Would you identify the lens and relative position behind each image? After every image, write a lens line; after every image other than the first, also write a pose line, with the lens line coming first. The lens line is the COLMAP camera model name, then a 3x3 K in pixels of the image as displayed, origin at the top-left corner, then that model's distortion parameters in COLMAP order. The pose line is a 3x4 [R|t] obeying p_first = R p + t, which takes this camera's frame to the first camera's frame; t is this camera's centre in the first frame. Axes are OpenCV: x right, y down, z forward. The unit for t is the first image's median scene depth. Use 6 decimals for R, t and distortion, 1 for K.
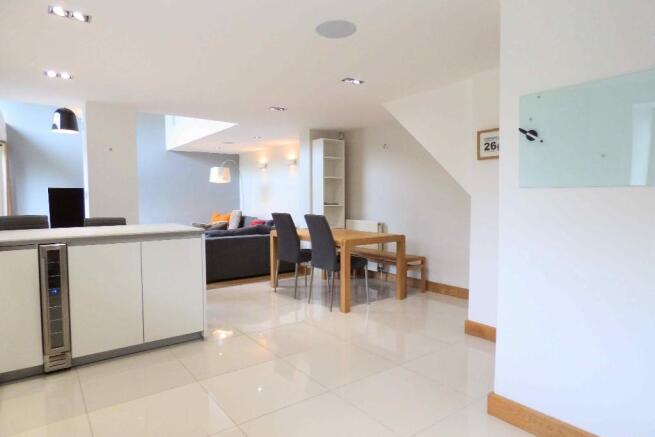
lens RADIAL K [[396.2, 0, 328.7], [0, 396.2, 220.6], [0, 0, 1]] dist [-0.009922, 0.003052]
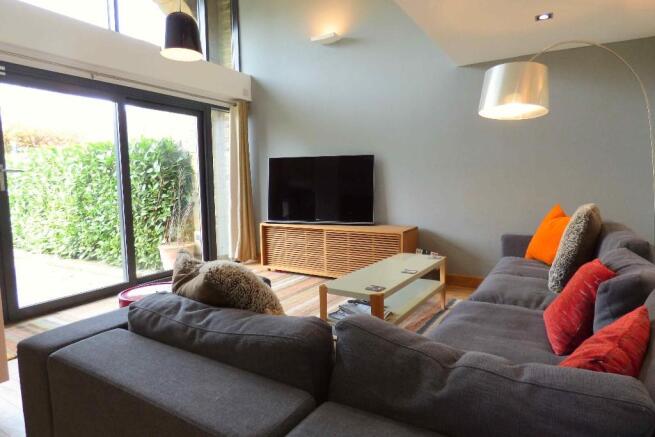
lens RADIAL K [[396.2, 0, 327.8], [0, 396.2, 218.3], [0, 0, 1]] dist [-0.009922, 0.003052]
pose [[0.365486, 0.080378, -0.927340, -0.028386], [-0.041587, 0.996680, 0.069997, -0.031994], [0.929887, 0.012983, 0.367615, 0.844598]]
